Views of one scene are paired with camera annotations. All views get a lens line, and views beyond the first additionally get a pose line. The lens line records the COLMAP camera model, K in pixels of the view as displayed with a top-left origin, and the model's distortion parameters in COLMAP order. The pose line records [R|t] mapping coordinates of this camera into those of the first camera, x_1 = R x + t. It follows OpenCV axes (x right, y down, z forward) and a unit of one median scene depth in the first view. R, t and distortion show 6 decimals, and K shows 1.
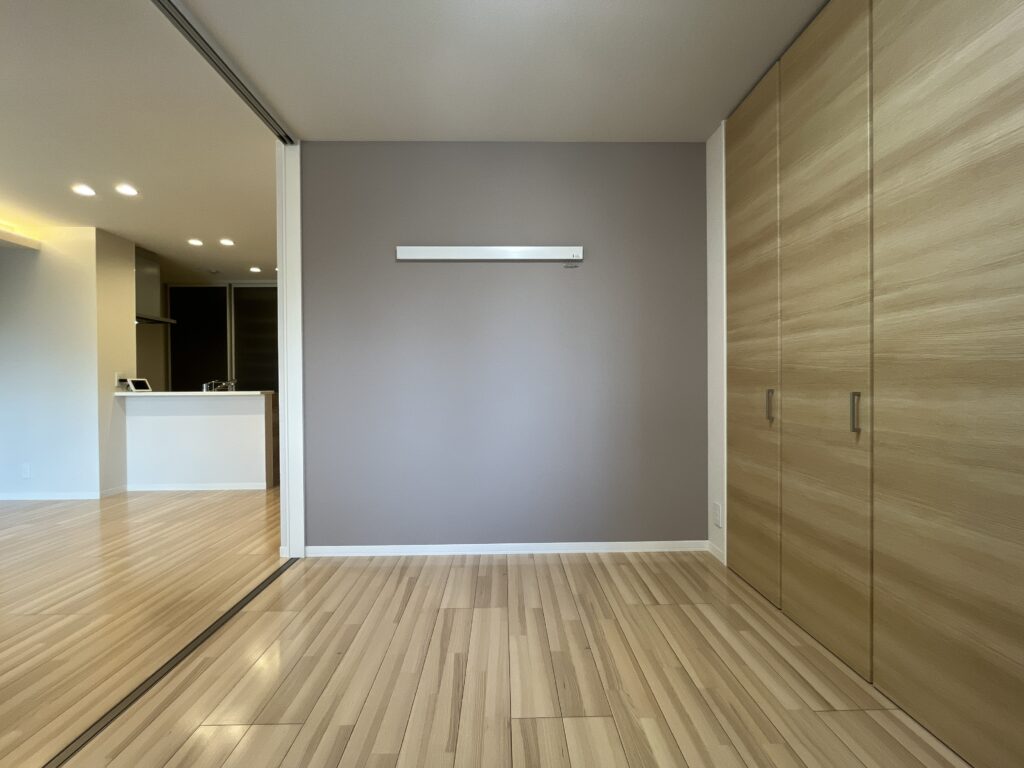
lens RADIAL K [[412.0, 0, 508.9], [0, 412.0, 385.2], [0, 0, 1]] dist [-0.001589, -0.000098]
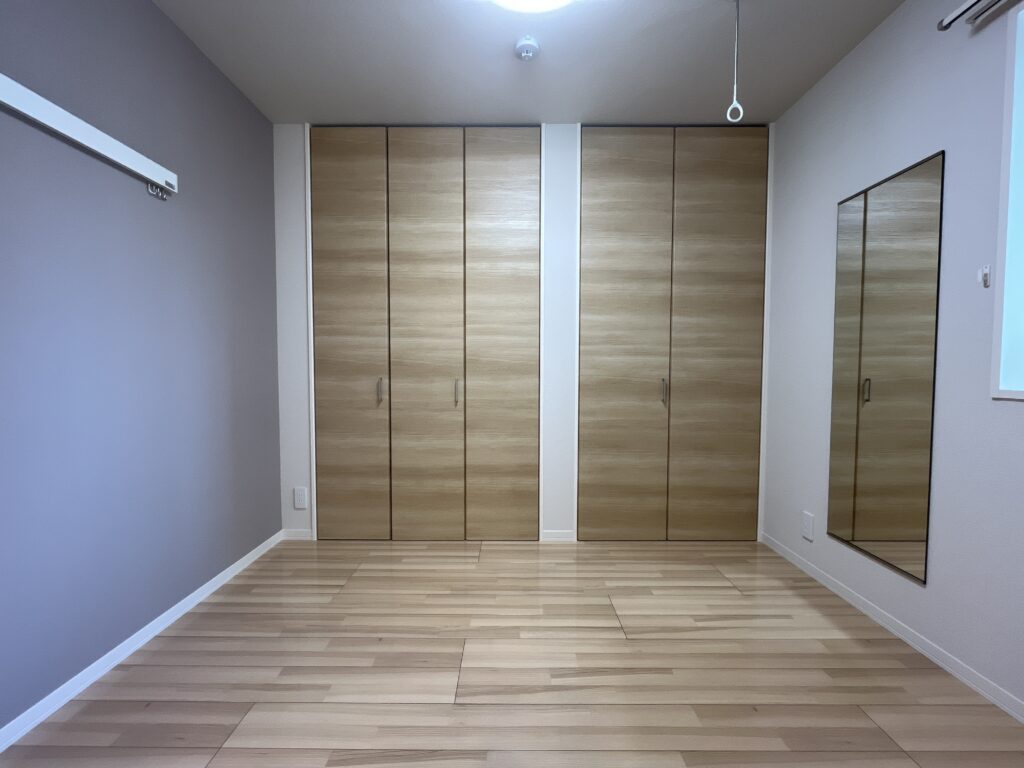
lens RADIAL K [[412.0, 0, 508.9], [0, 412.0, 385.2], [0, 0, 1]] dist [-0.001589, -0.000098]
pose [[0.025243, -0.032266, 0.999161, -0.809839], [0.005119, 0.999470, 0.032146, -0.007237], [-0.999668, 0.004303, 0.025394, 0.689784]]
